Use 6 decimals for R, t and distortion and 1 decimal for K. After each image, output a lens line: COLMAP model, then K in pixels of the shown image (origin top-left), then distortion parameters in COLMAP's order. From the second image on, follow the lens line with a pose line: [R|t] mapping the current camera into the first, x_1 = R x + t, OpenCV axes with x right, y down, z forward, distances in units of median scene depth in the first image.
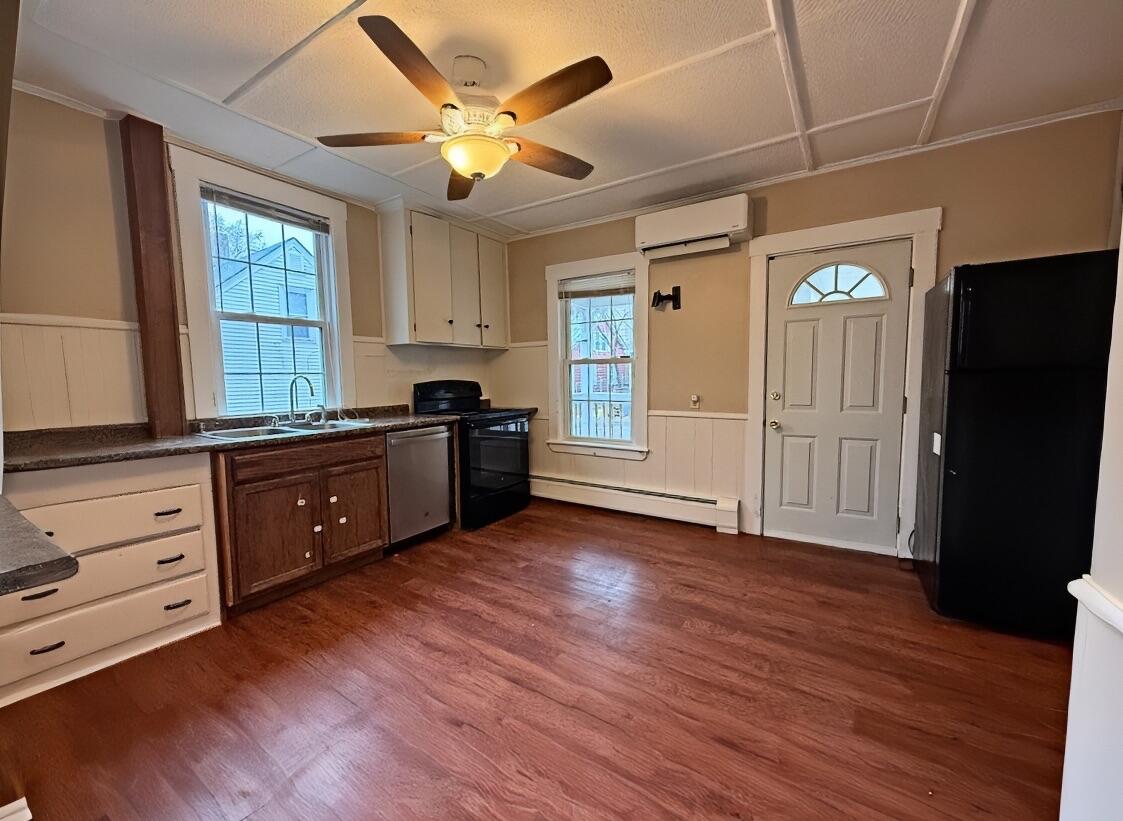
lens RADIAL K [[456.7, 0, 561.5], [0, 456.7, 410.5], [0, 0, 1]] dist [0.001175, -0.000030]
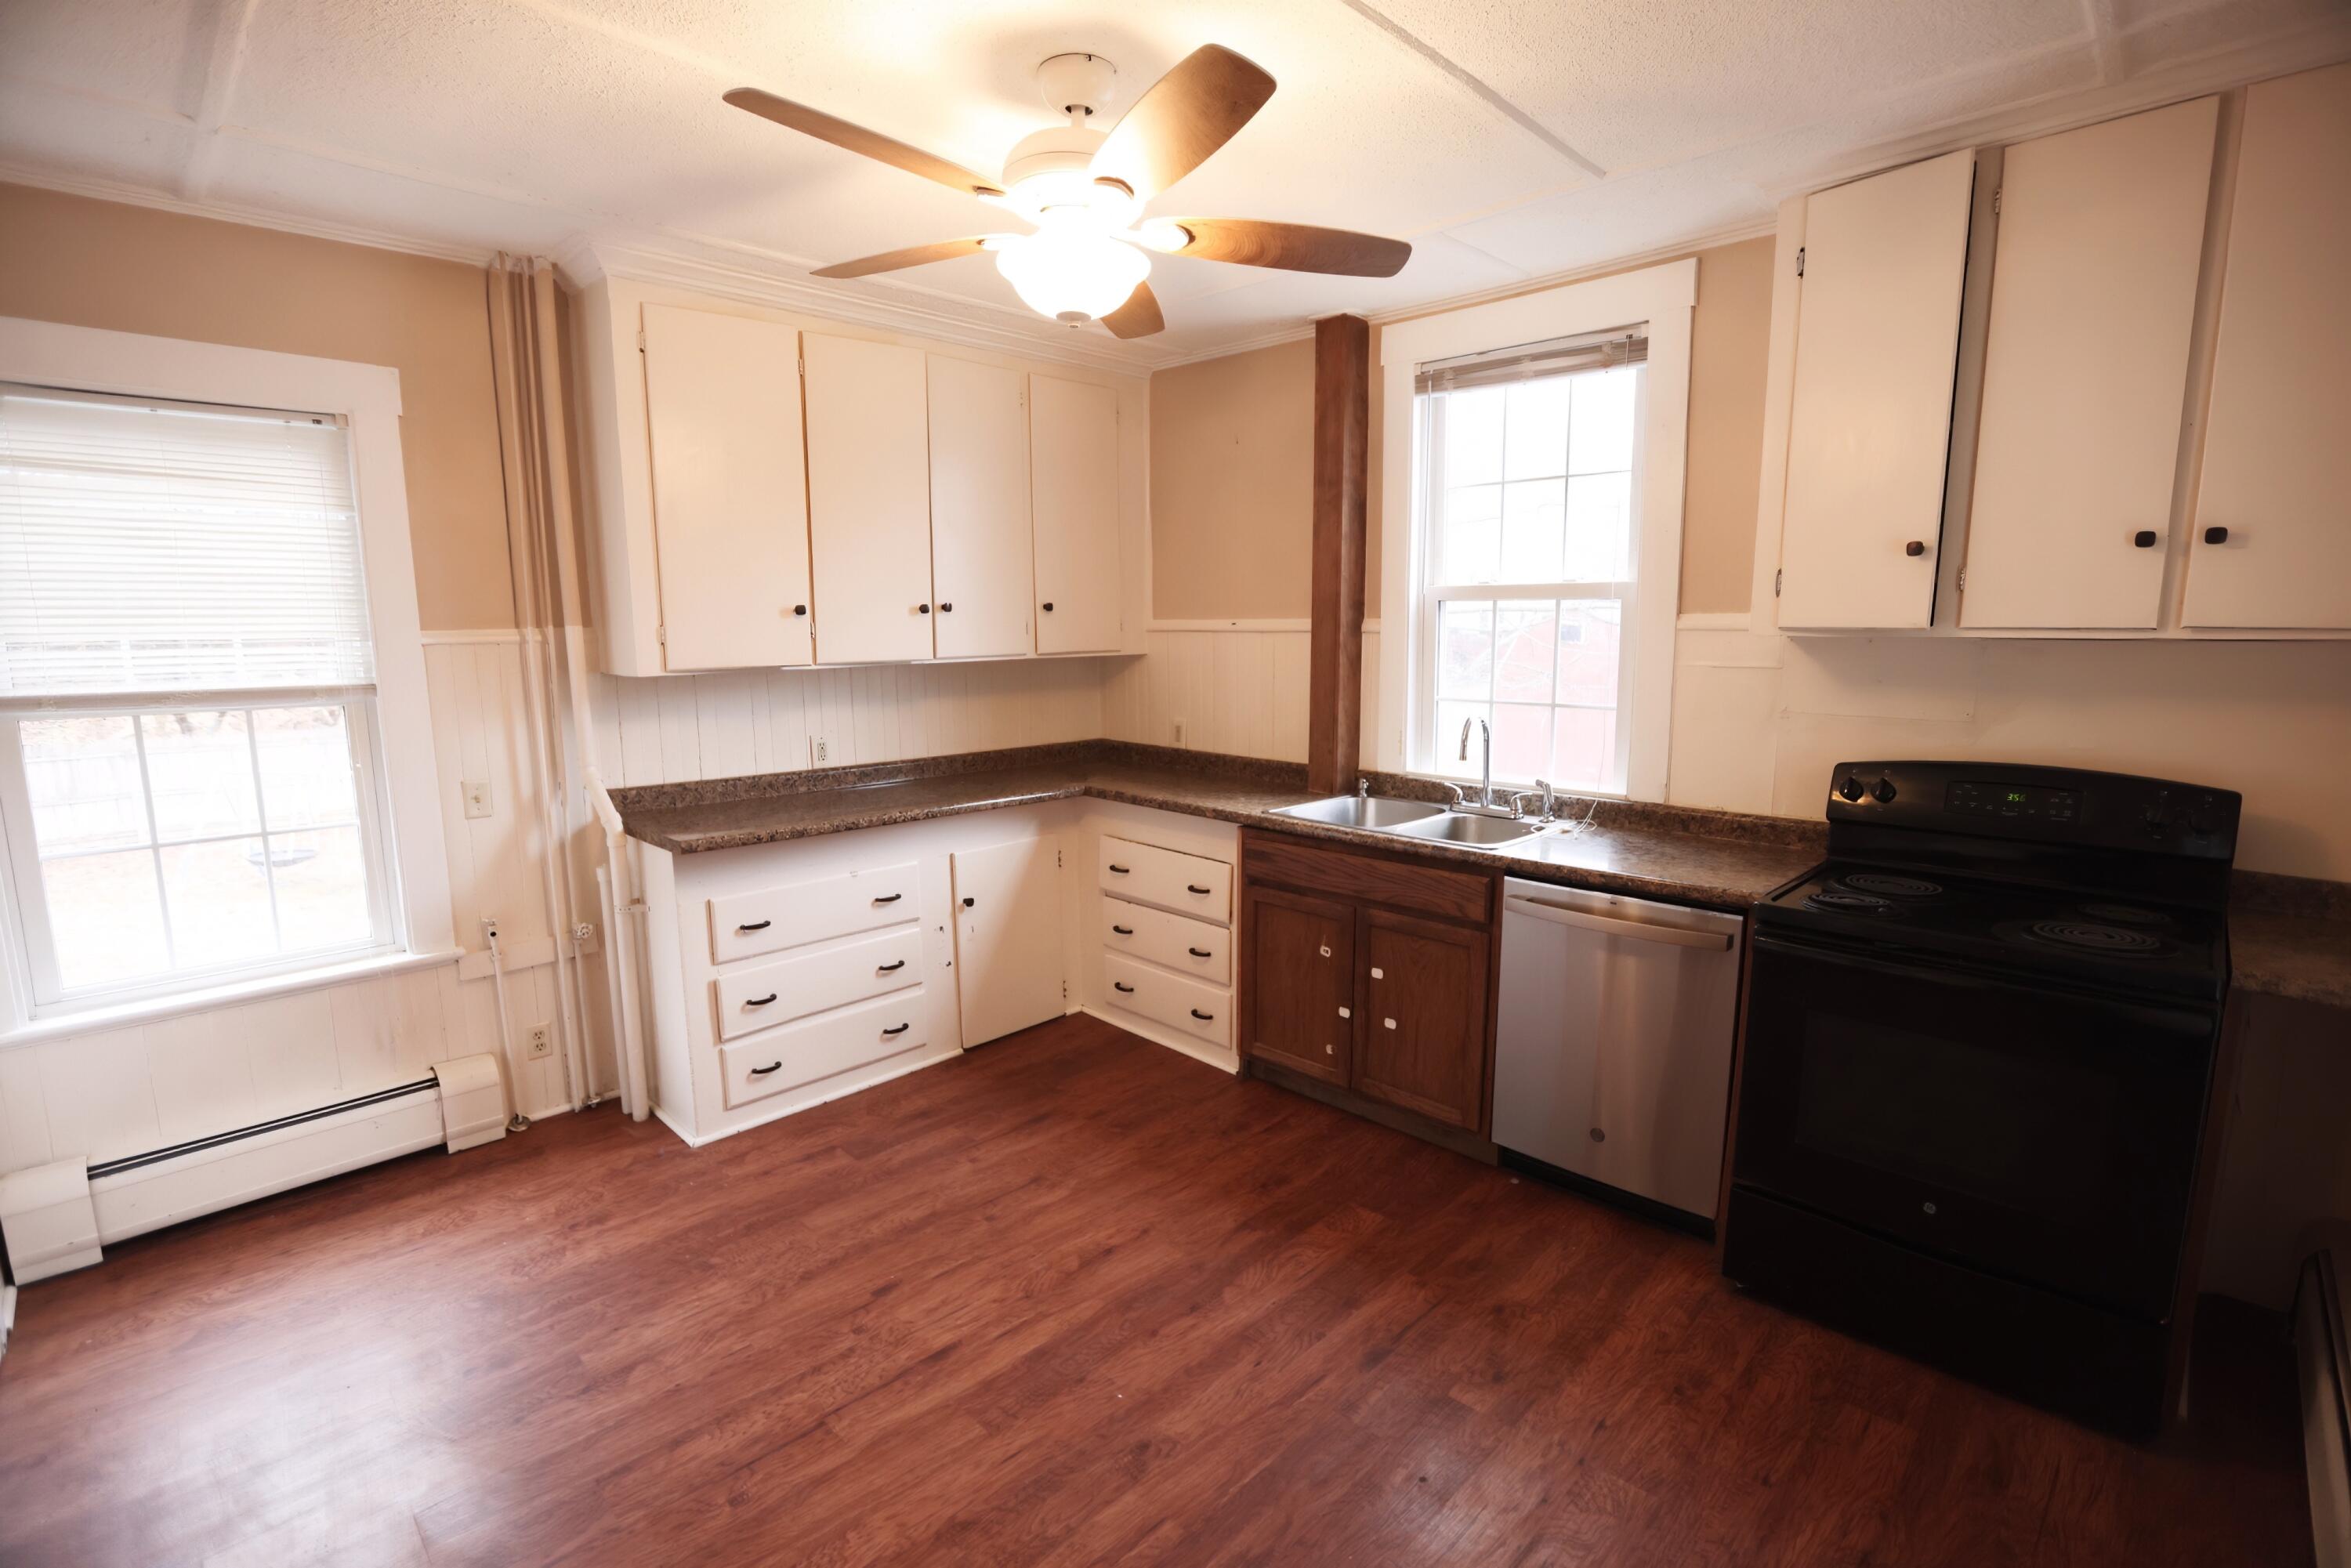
lens RADIAL K [[1068.0, 0, 1157.9], [0, 1068.0, 778.5], [0, 0, 1]] dist [-0.058314, 0.025941]
pose [[-0.214329, 0.148356, -0.965429, 0.620260], [-0.068673, 0.983663, 0.166404, -0.184223], [0.974344, 0.101964, -0.200640, 0.974388]]
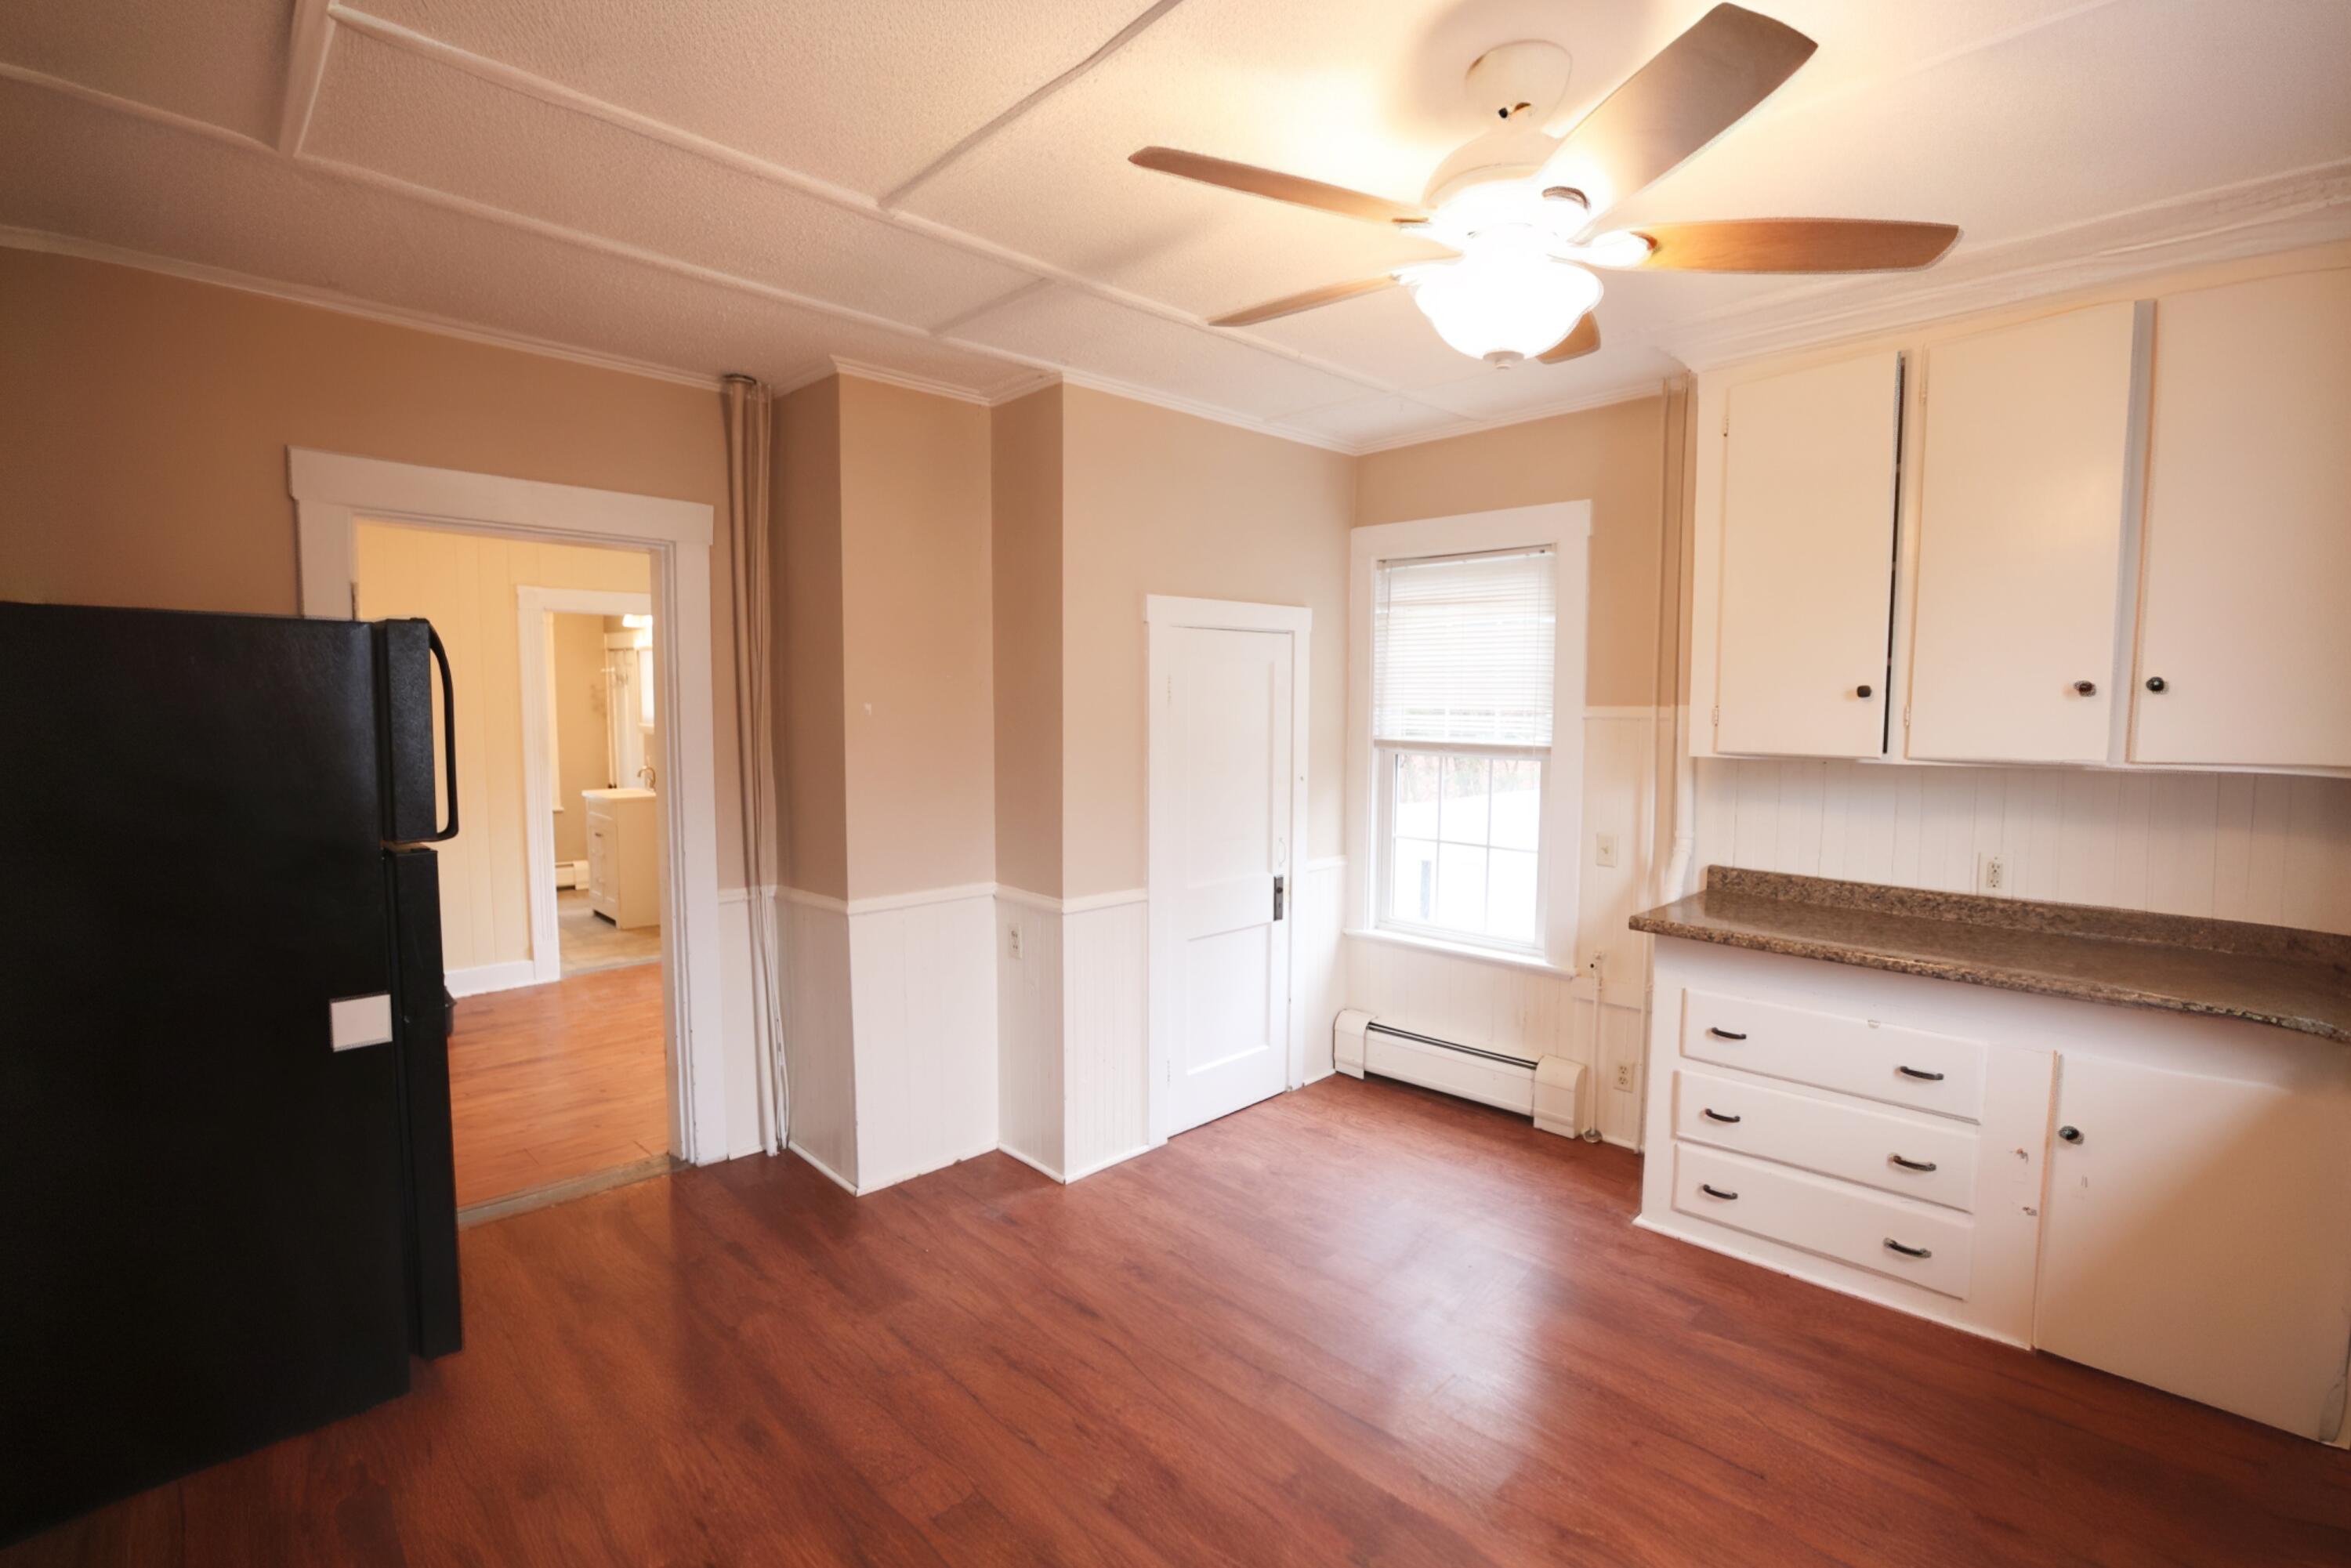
lens RADIAL K [[1051.1, 0, 1187.5], [0, 1051.1, 787.6], [0, 0, 1]] dist [-0.033558, 0.000588]
pose [[-0.978899, -0.014435, 0.203836, -0.072034], [0.018187, 0.987389, 0.157265, -0.220536], [-0.203535, 0.157654, -0.966291, 1.415526]]
